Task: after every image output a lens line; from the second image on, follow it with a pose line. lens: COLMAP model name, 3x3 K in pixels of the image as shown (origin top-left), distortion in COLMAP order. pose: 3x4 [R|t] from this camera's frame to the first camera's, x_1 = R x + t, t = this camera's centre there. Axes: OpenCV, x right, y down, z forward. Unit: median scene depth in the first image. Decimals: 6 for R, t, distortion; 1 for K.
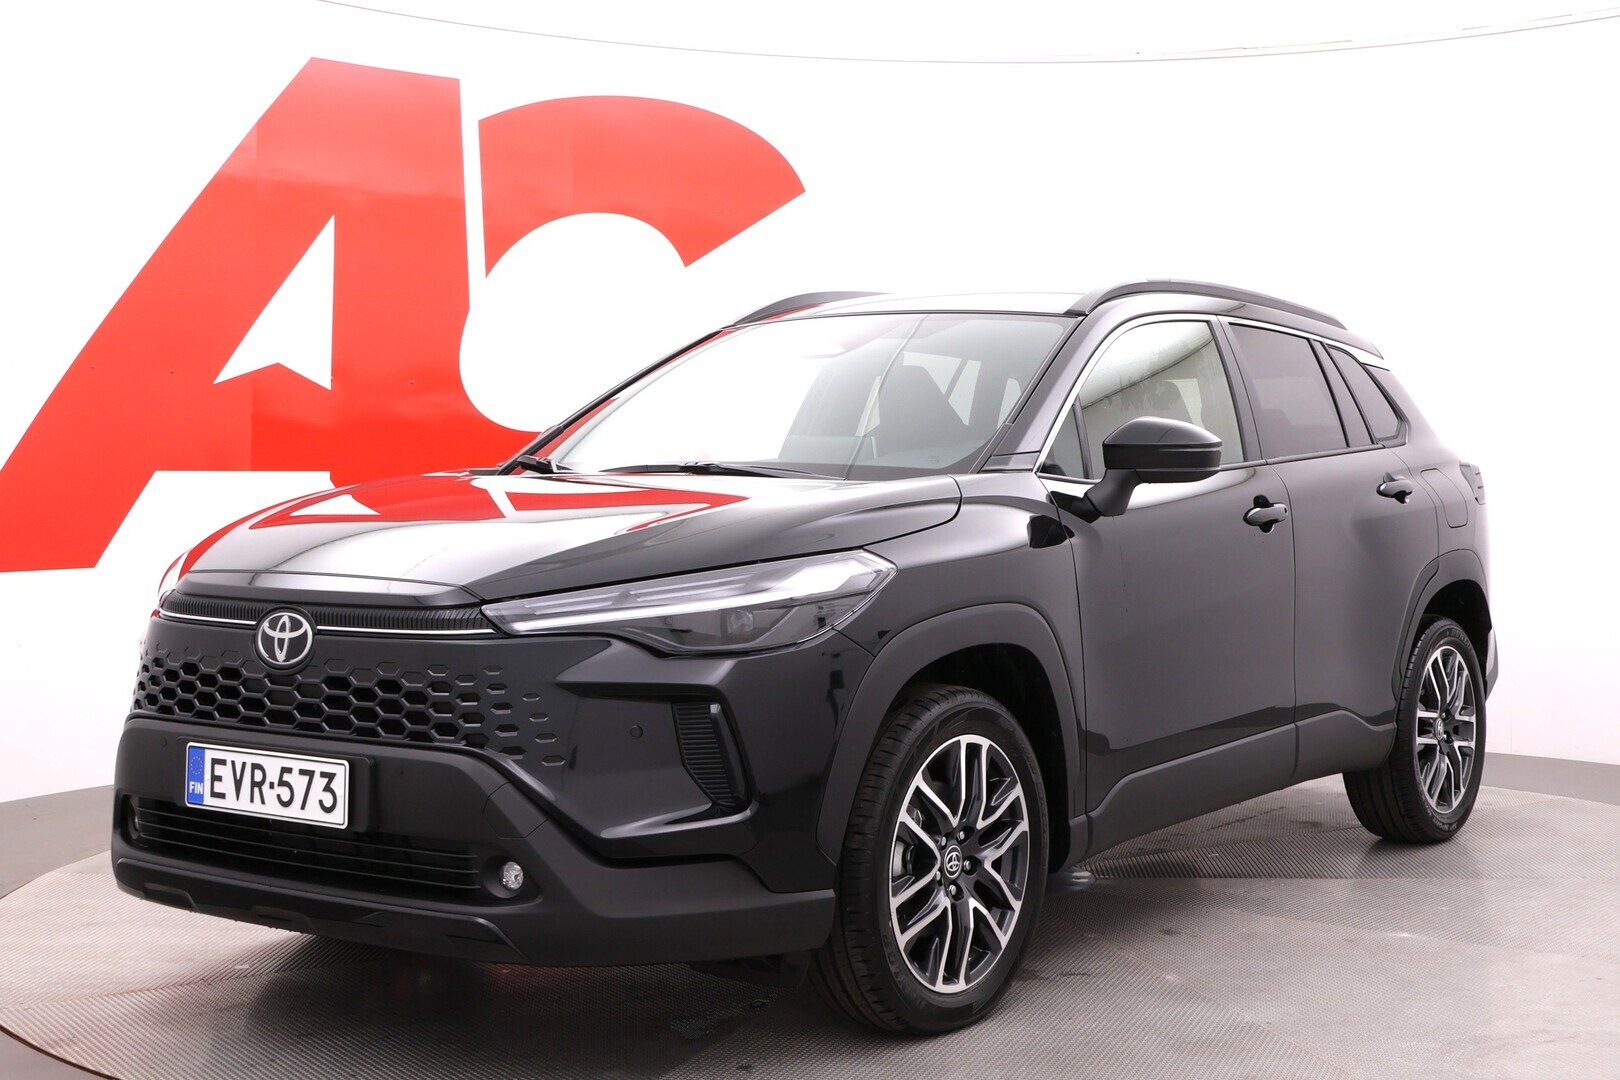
lens RADIAL K [[1372.3, 0, 774.6], [0, 1372.3, 524.2], [0, 0, 1]] dist [-0.057368, 0.025992]
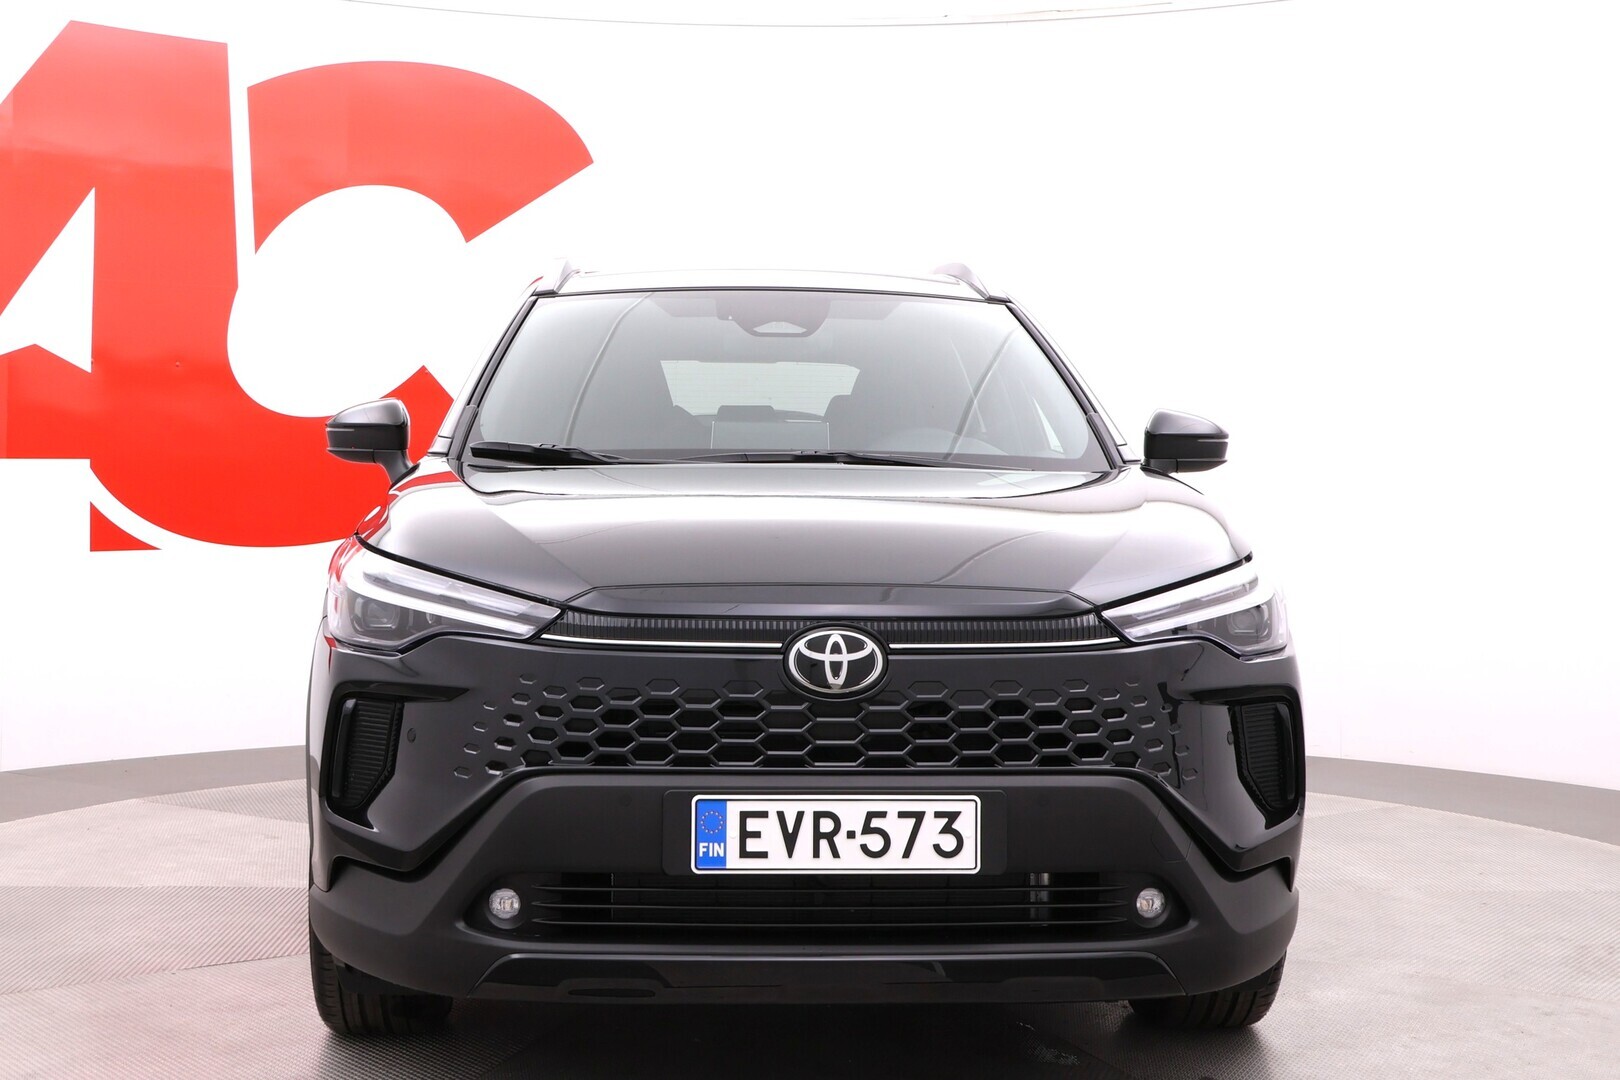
lens RADIAL K [[1372.3, 0, 822.1], [0, 1372.3, 543.1], [0, 0, 1]] dist [-0.057368, 0.025992]
pose [[0.926186, -0.017749, 0.376648, -0.684998], [0.015478, 0.999839, 0.009055, 0.002101], [-0.376748, -0.002556, 0.926312, 0.210061]]
